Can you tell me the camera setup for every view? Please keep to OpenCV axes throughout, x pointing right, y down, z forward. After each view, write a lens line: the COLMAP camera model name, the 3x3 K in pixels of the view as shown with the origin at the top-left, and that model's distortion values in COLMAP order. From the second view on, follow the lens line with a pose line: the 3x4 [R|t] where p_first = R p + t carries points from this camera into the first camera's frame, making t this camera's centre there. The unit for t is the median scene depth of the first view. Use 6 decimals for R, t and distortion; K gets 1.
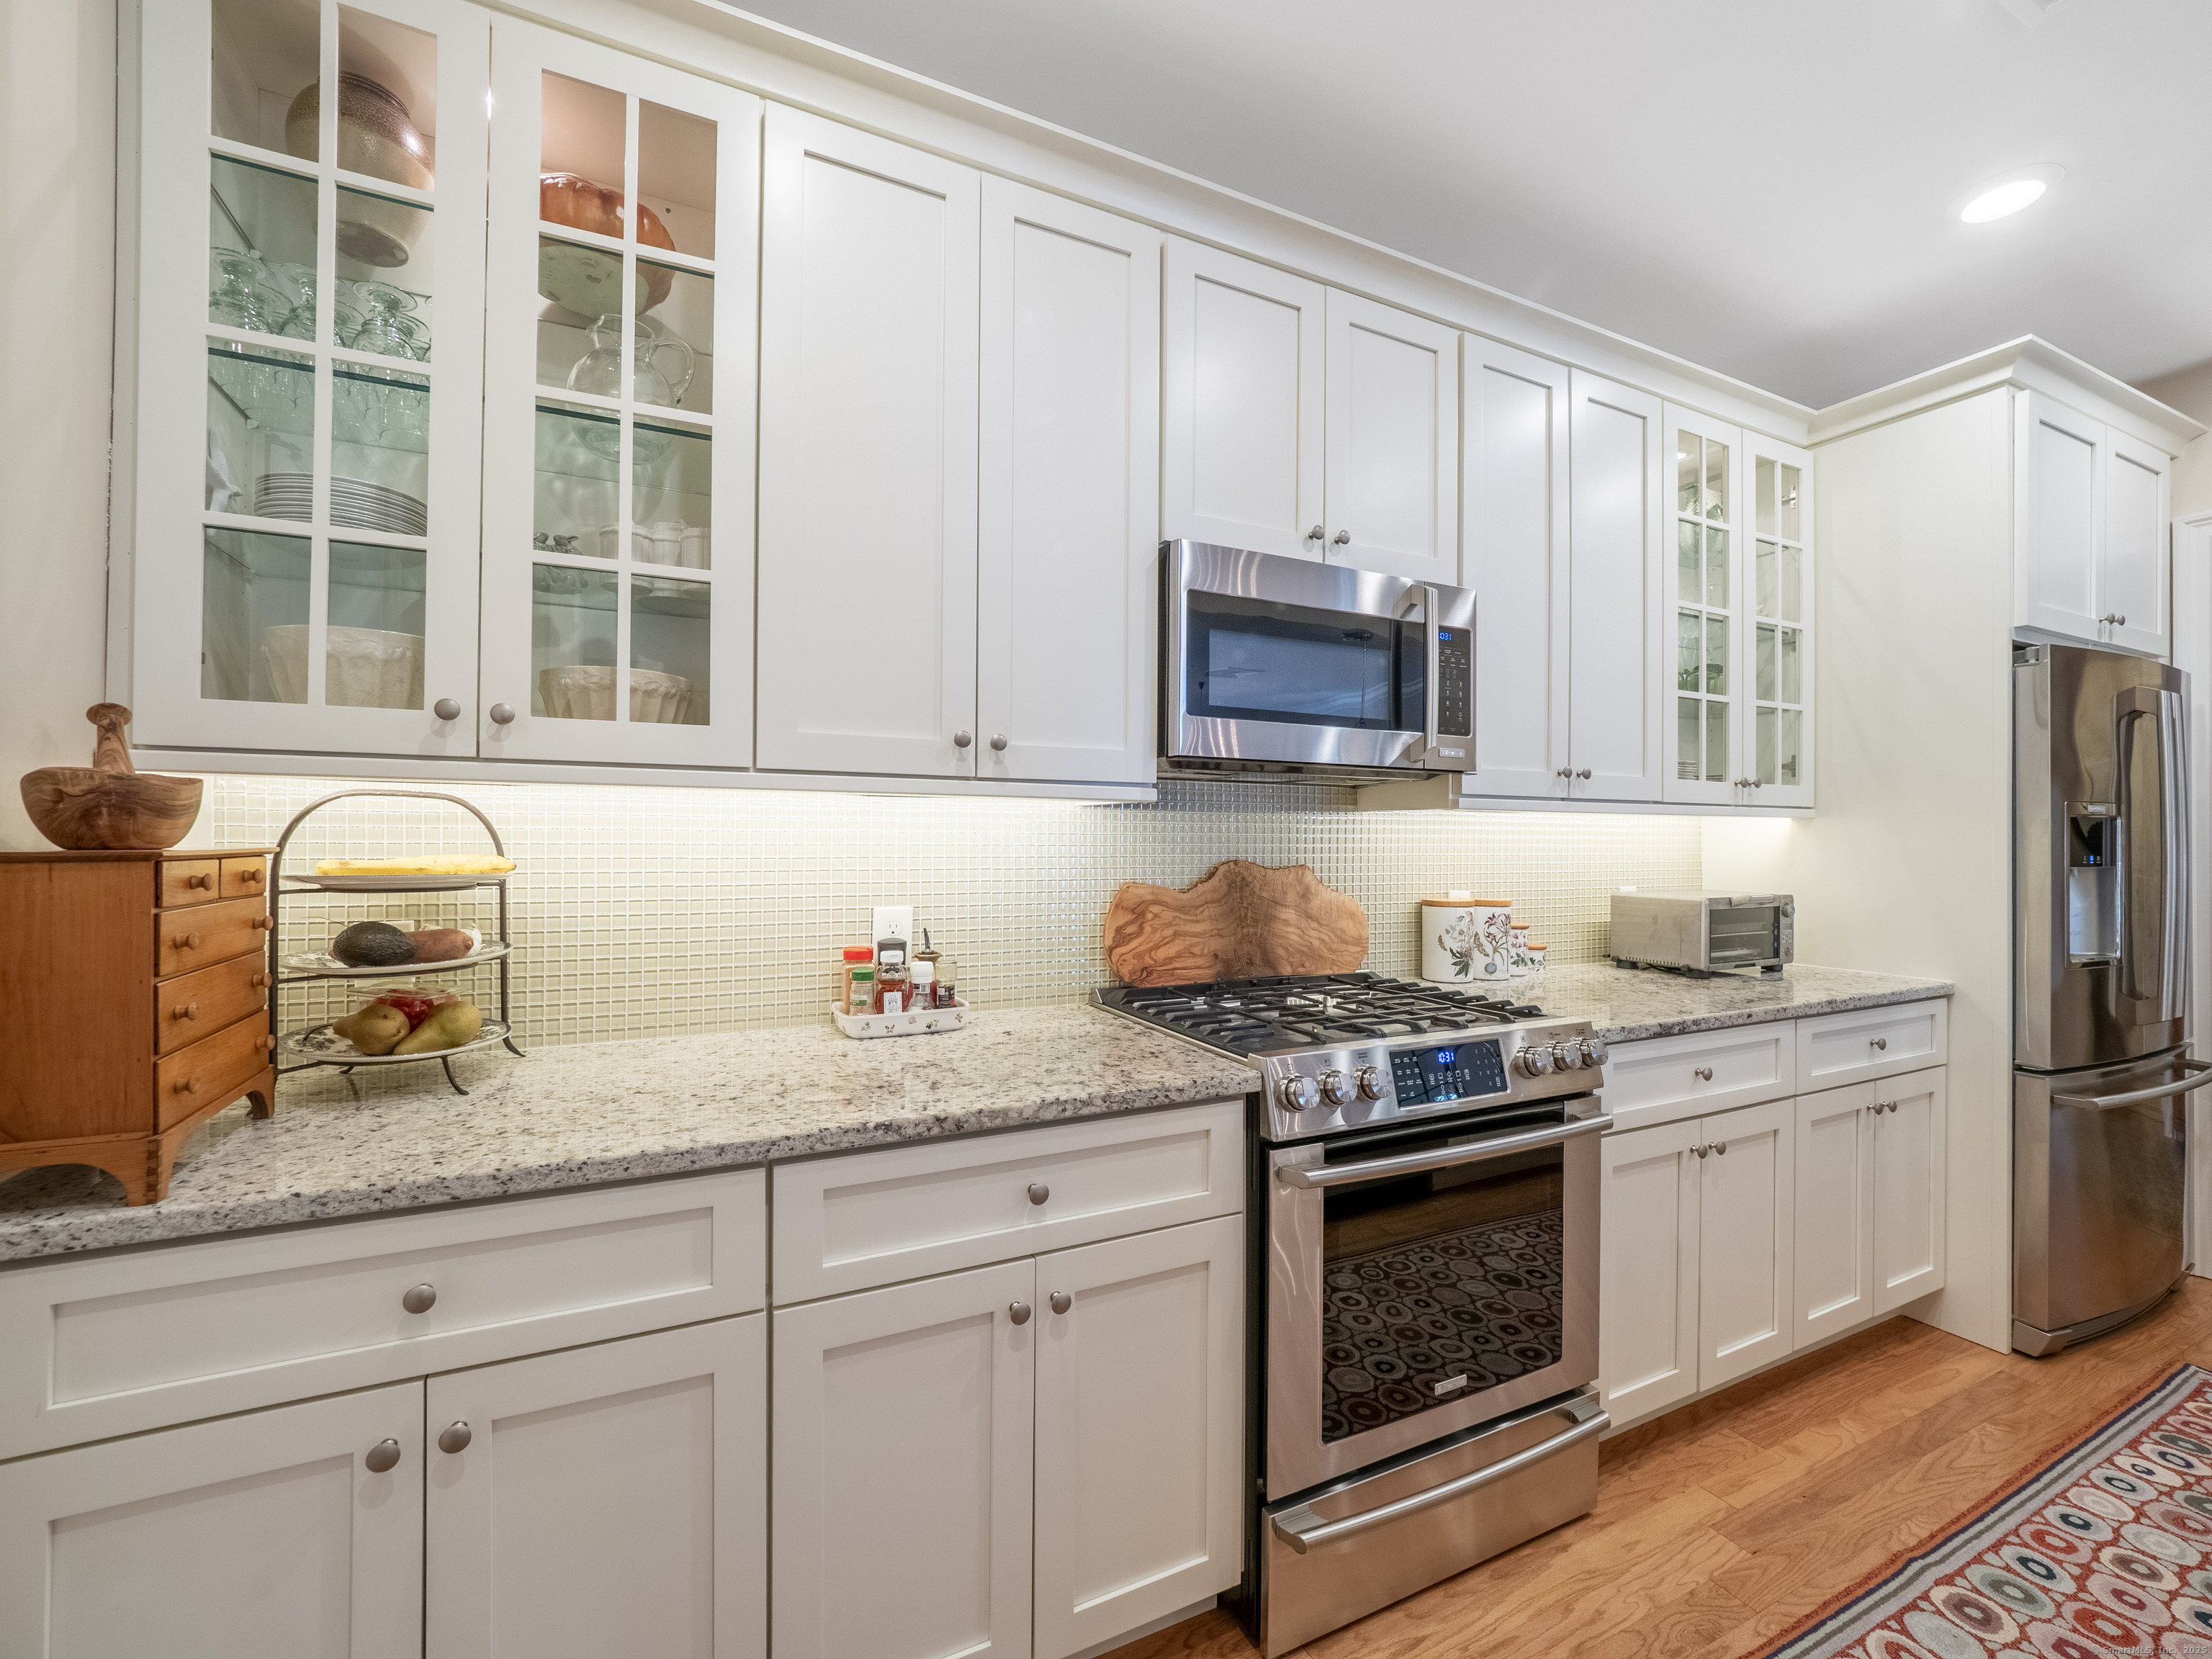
lens RADIAL K [[928.2, 0, 1098.0], [0, 928.2, 828.0], [0, 0, 1]] dist [-0.013693, 0.003528]
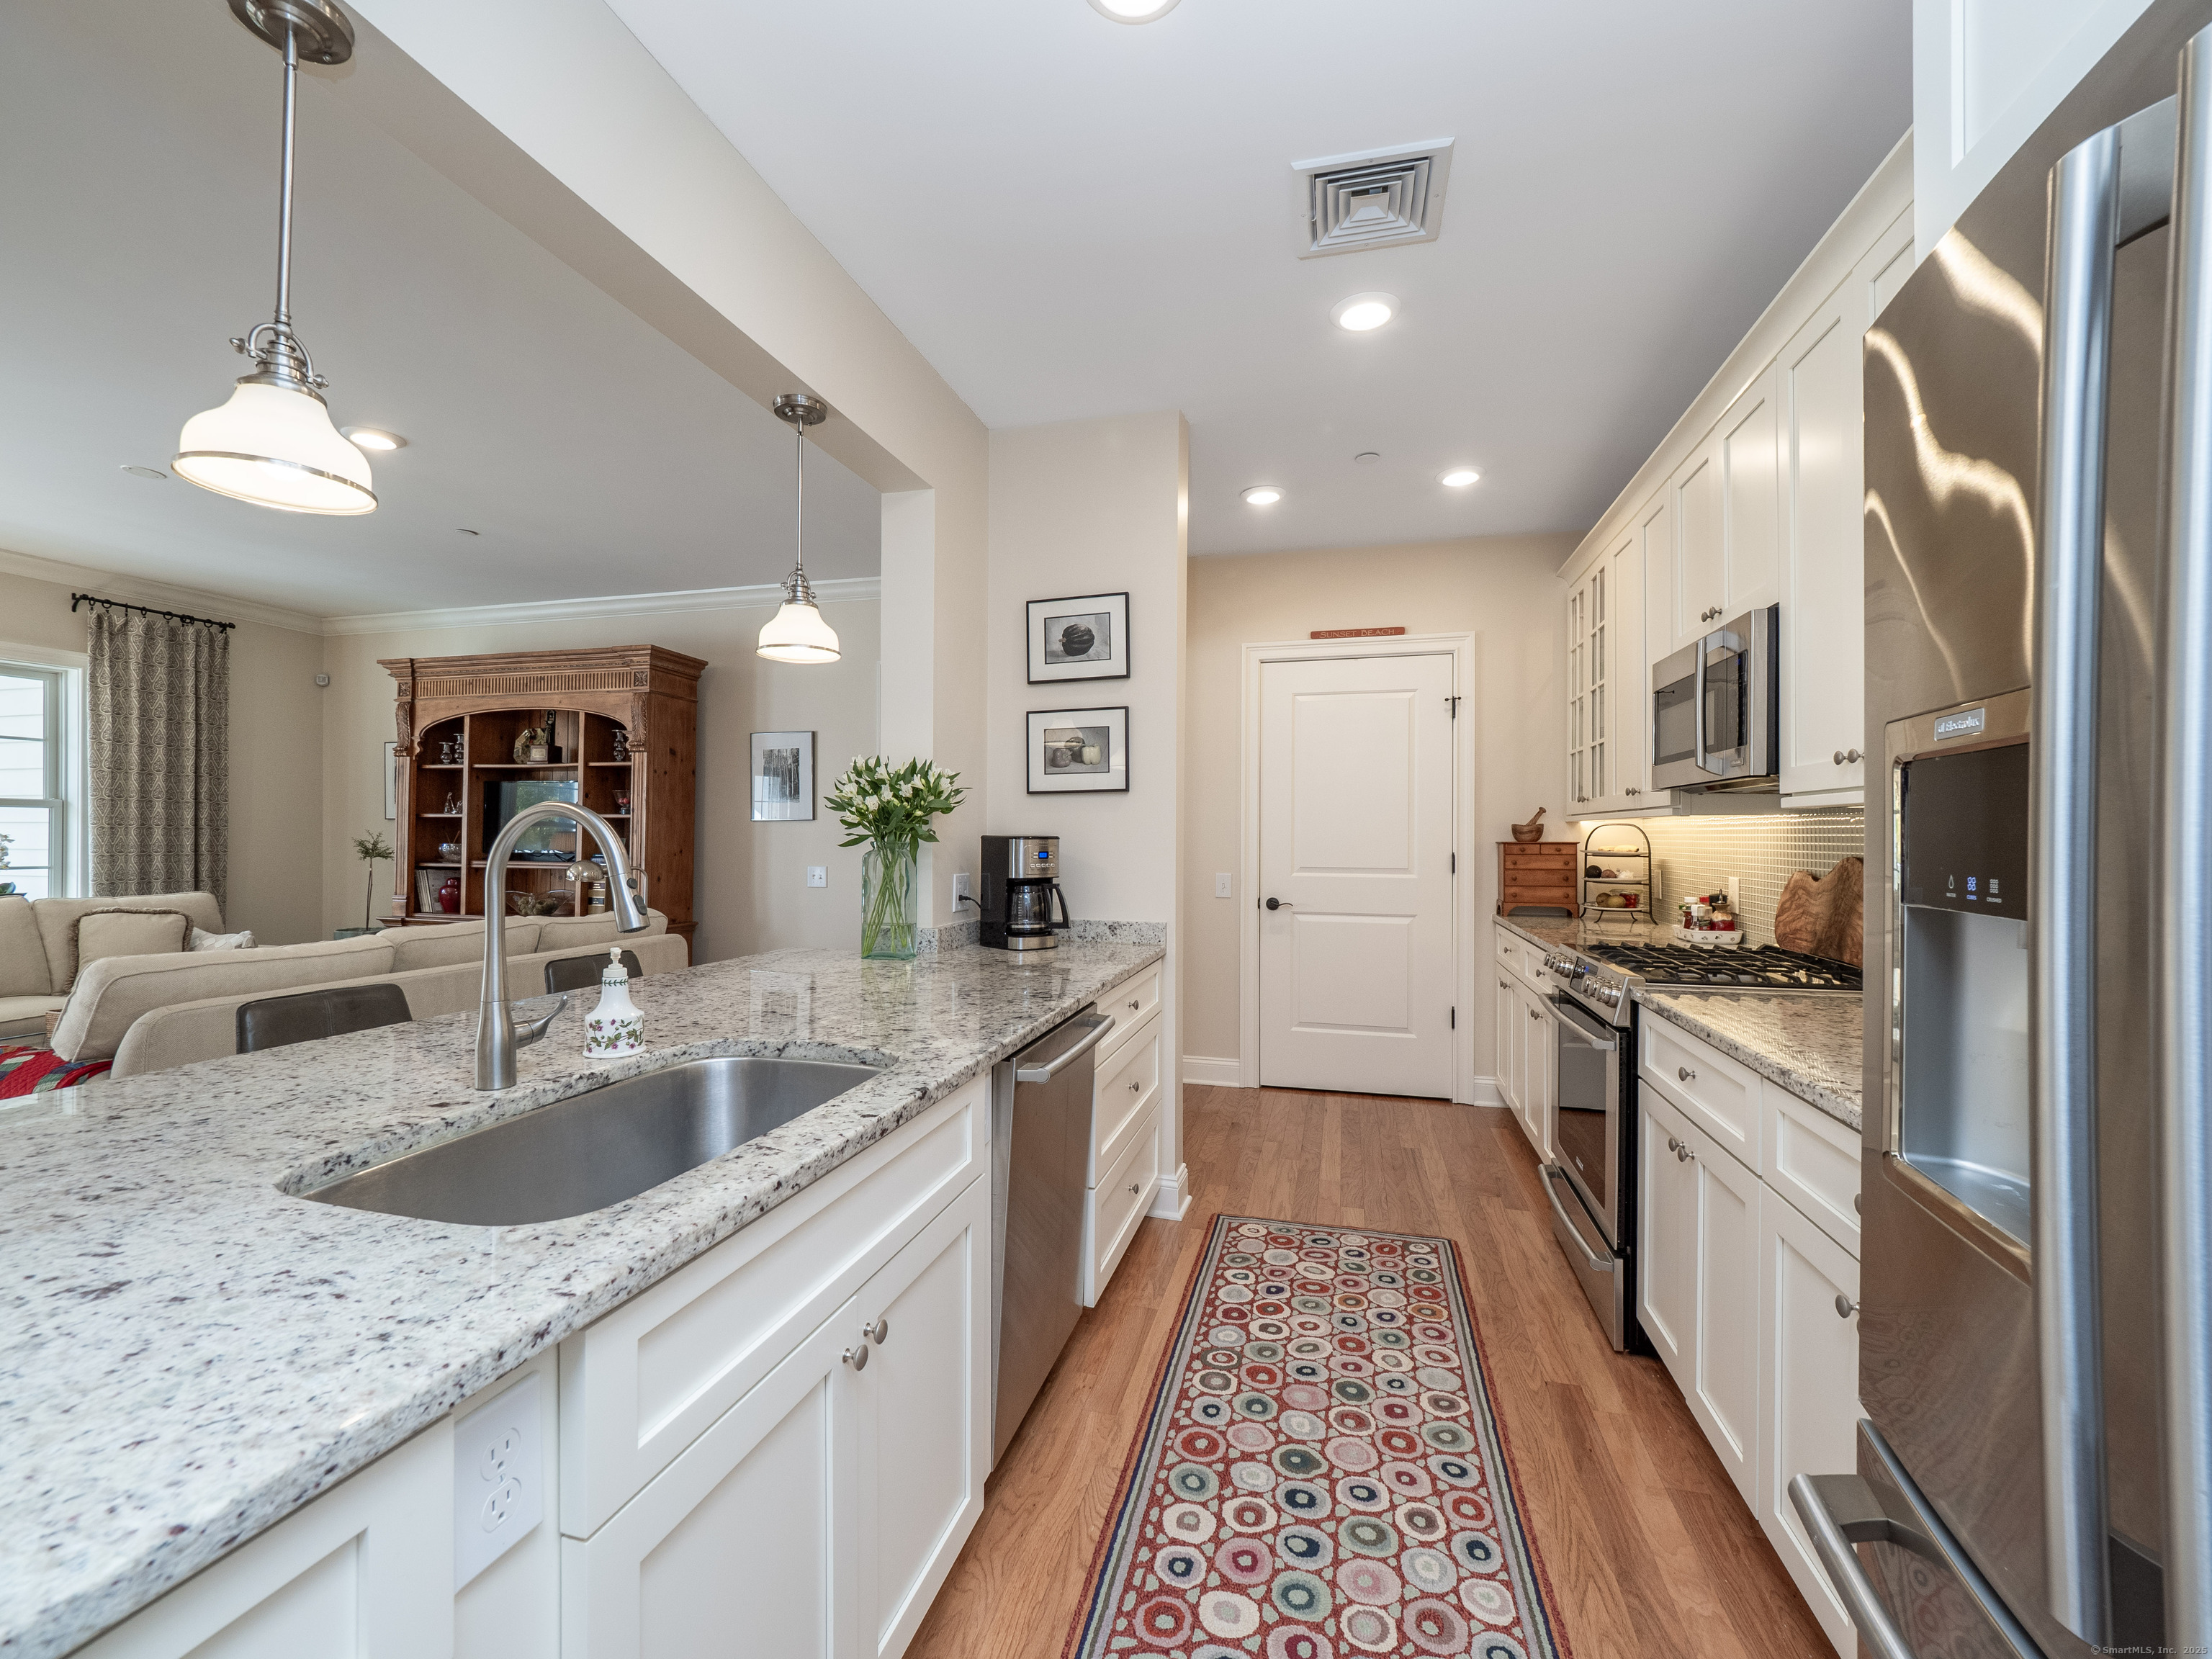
lens RADIAL K [[928.4, 0, 1099.3], [0, 928.4, 833.2], [0, 0, 1]] dist [-0.003944, -0.000569]
pose [[-0.652745, -0.011566, -0.757489, 1.855945], [0.002469, 0.999846, -0.017394, 0.028556], [0.757574, -0.013225, -0.652616, 1.206671]]
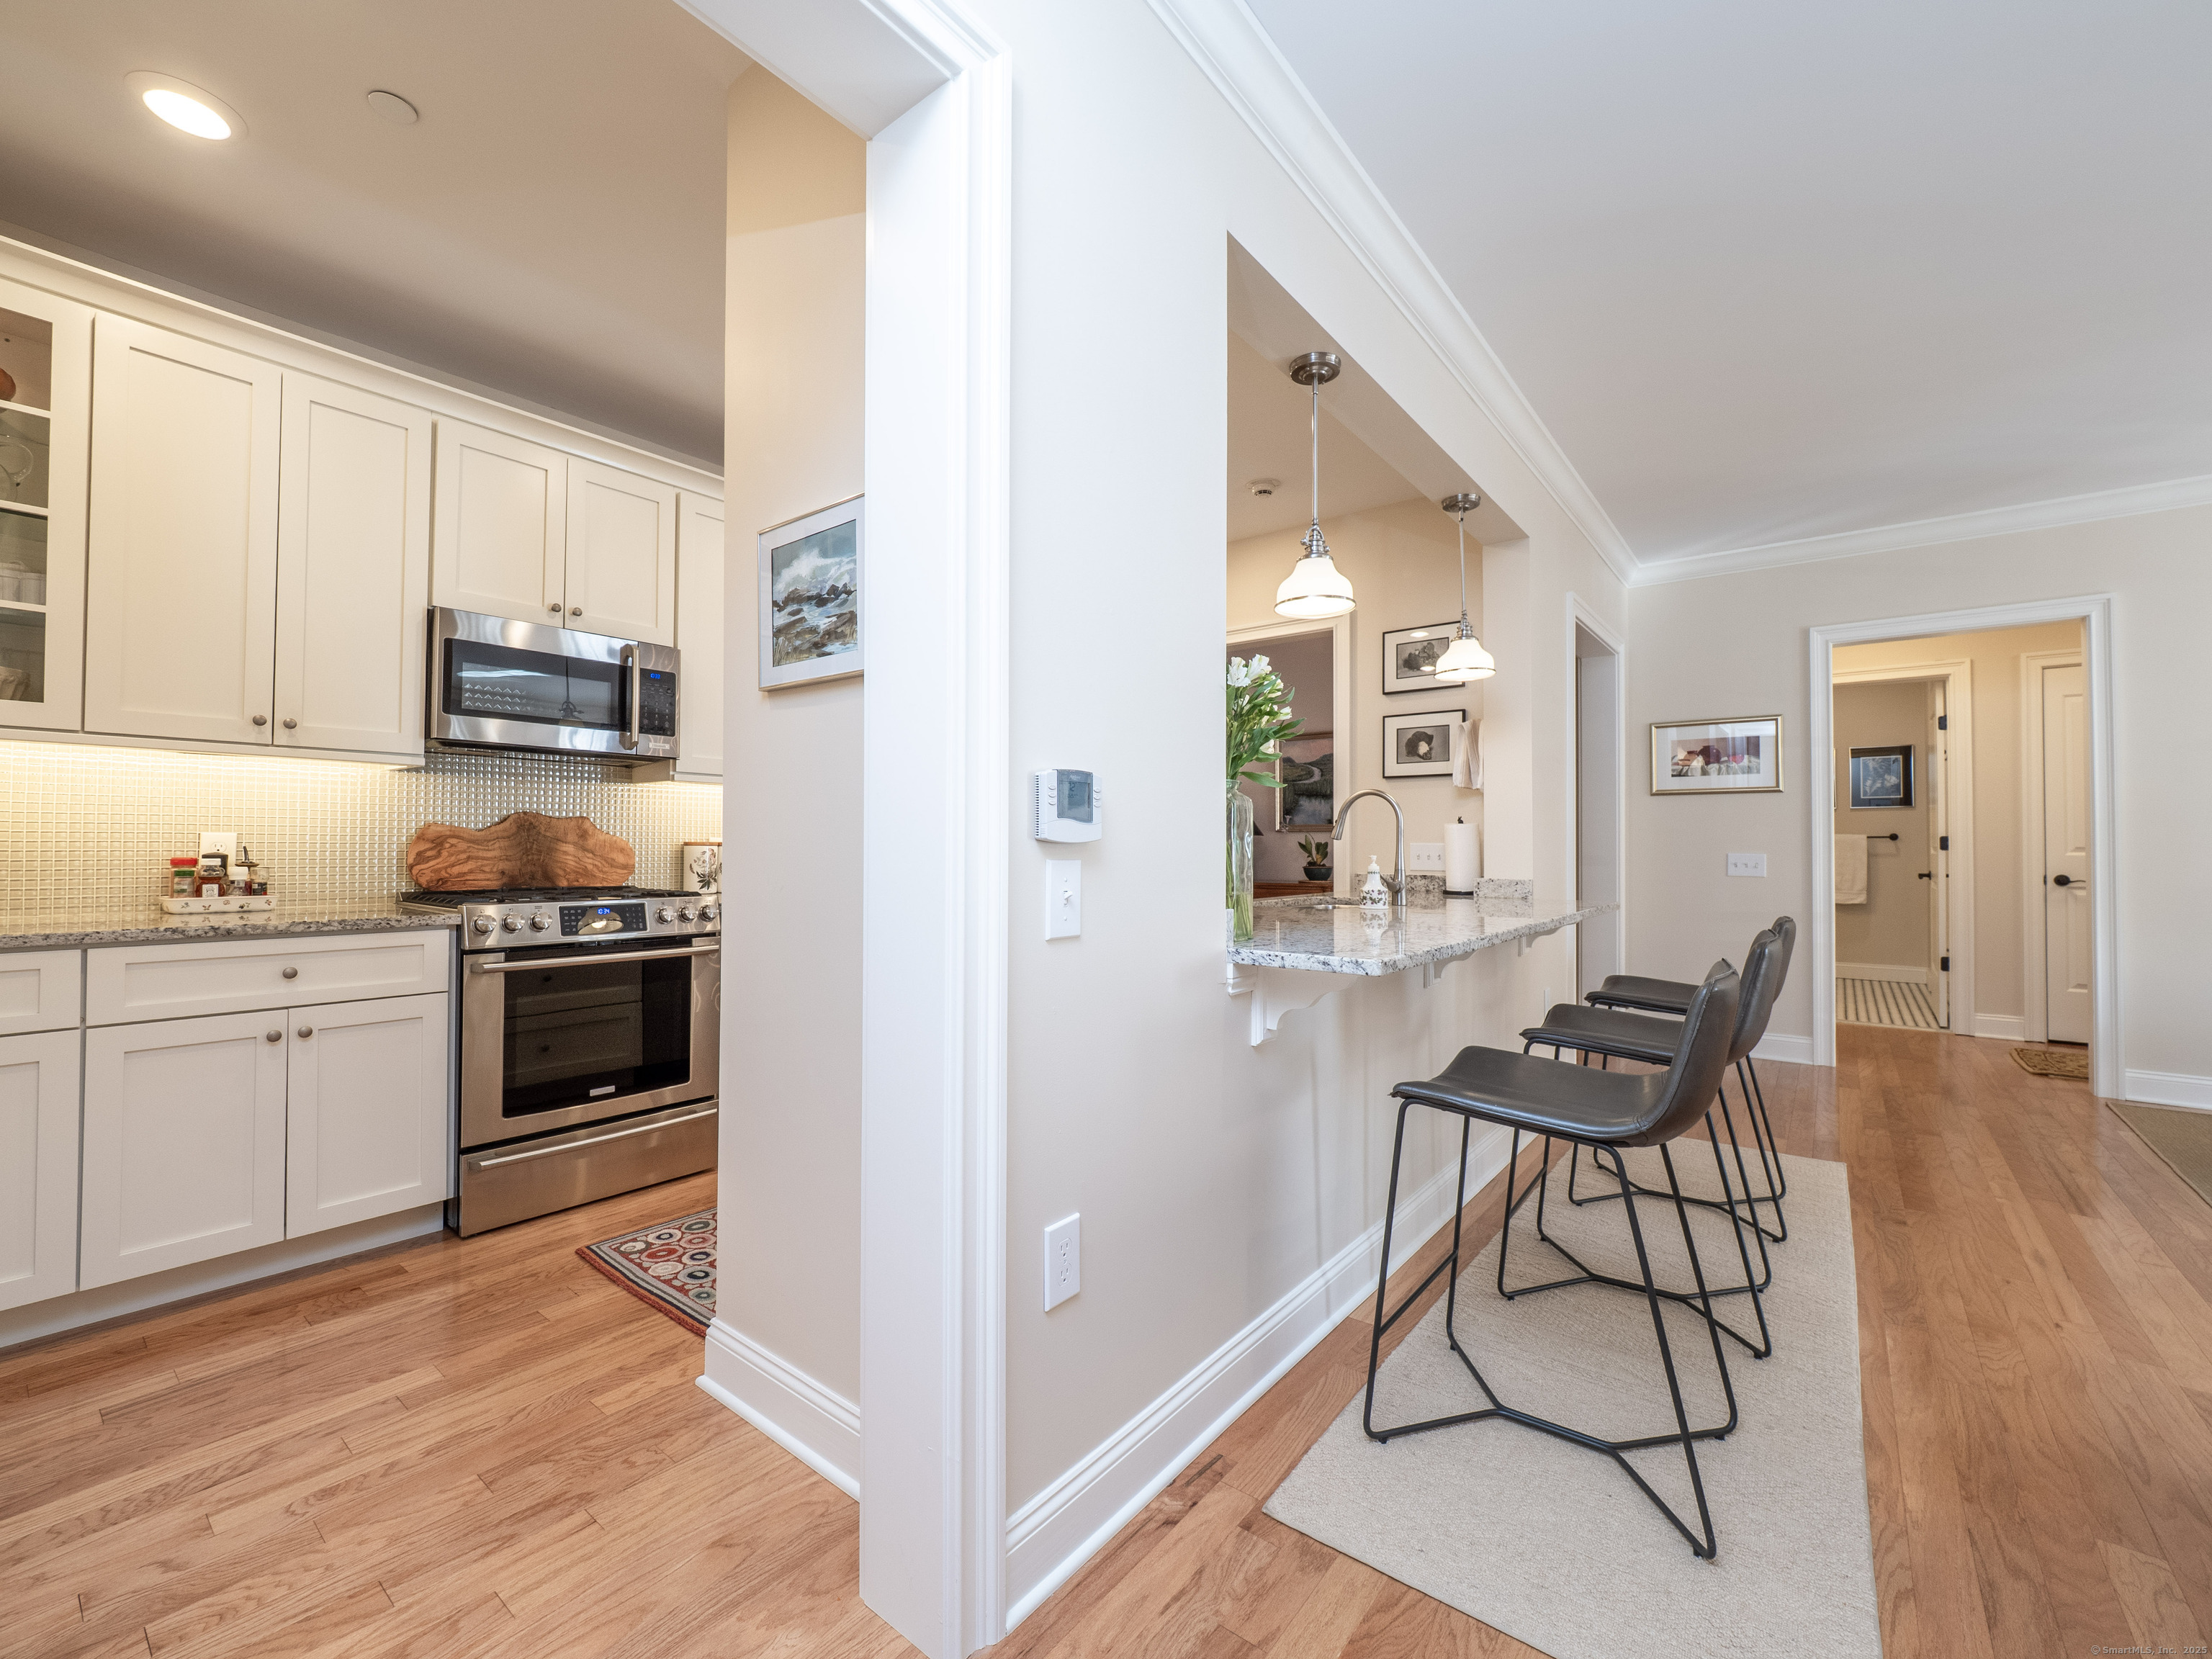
lens RADIAL K [[928.2, 0, 1100.6], [0, 928.2, 830.9], [0, 0, 1]] dist [-0.013693, 0.003528]
pose [[0.901490, 0.007332, 0.432738, 0.395285], [-0.006004, 0.999972, -0.004435, 0.078004], [-0.432758, 0.001400, 0.901509, -0.887076]]
